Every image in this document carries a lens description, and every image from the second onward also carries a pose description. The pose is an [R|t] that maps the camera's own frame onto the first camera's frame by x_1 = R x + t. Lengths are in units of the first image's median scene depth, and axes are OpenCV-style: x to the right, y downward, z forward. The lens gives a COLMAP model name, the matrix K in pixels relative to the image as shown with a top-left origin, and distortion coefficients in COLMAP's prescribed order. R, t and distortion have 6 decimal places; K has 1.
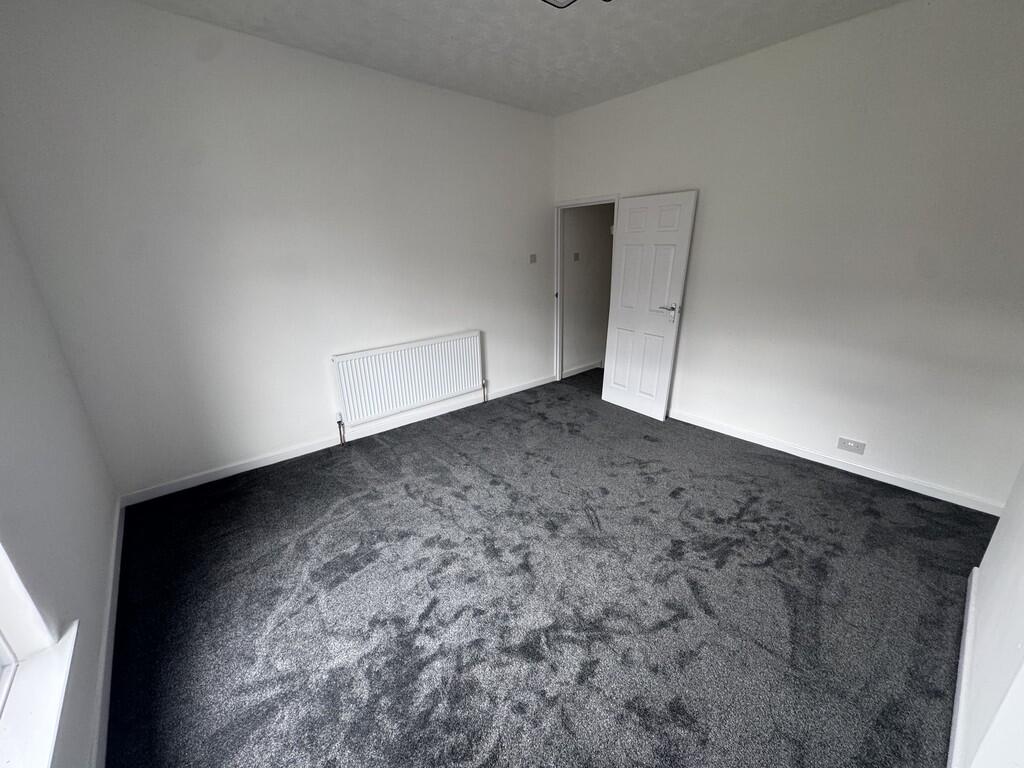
lens RADIAL K [[407.0, 0, 512.0], [0, 407.0, 384.0], [0, 0, 1]] dist [-0.001465, -0.000212]
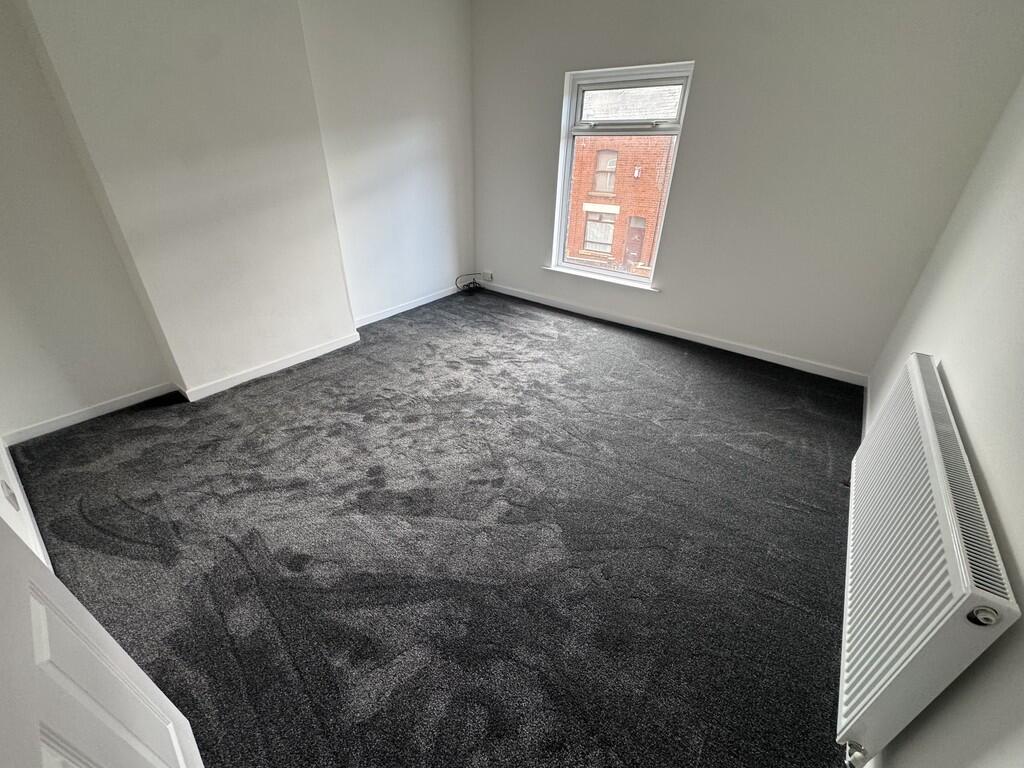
lens RADIAL K [[407.0, 0, 512.0], [0, 407.0, 384.0], [0, 0, 1]] dist [-0.001465, -0.000212]
pose [[-0.979292, 0.099901, -0.176087, 0.203993], [-0.065123, 0.668100, 0.741217, -0.445032], [0.191692, 0.737335, -0.647759, 1.407747]]
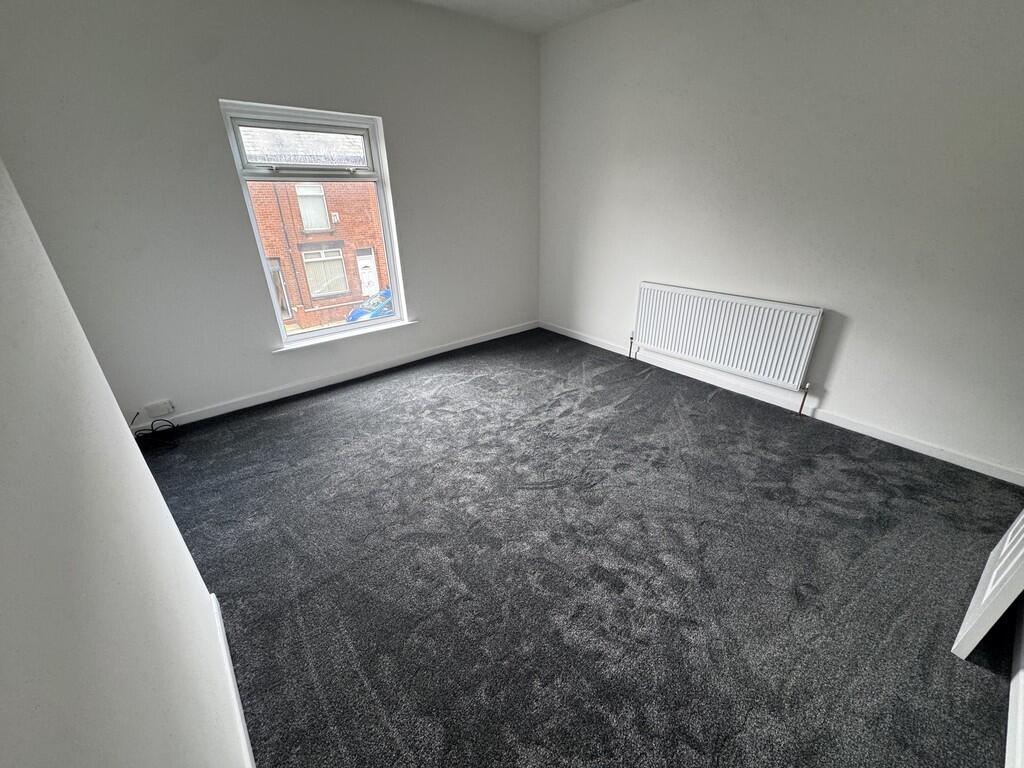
lens RADIAL K [[407.0, 0, 512.0], [0, 407.0, 384.0], [0, 0, 1]] dist [-0.001465, -0.000212]
pose [[-0.007704, 0.438548, -0.898675, 0.806228], [-0.302340, 0.855618, 0.420128, -0.213297], [0.953169, 0.274942, 0.125999, 0.645859]]
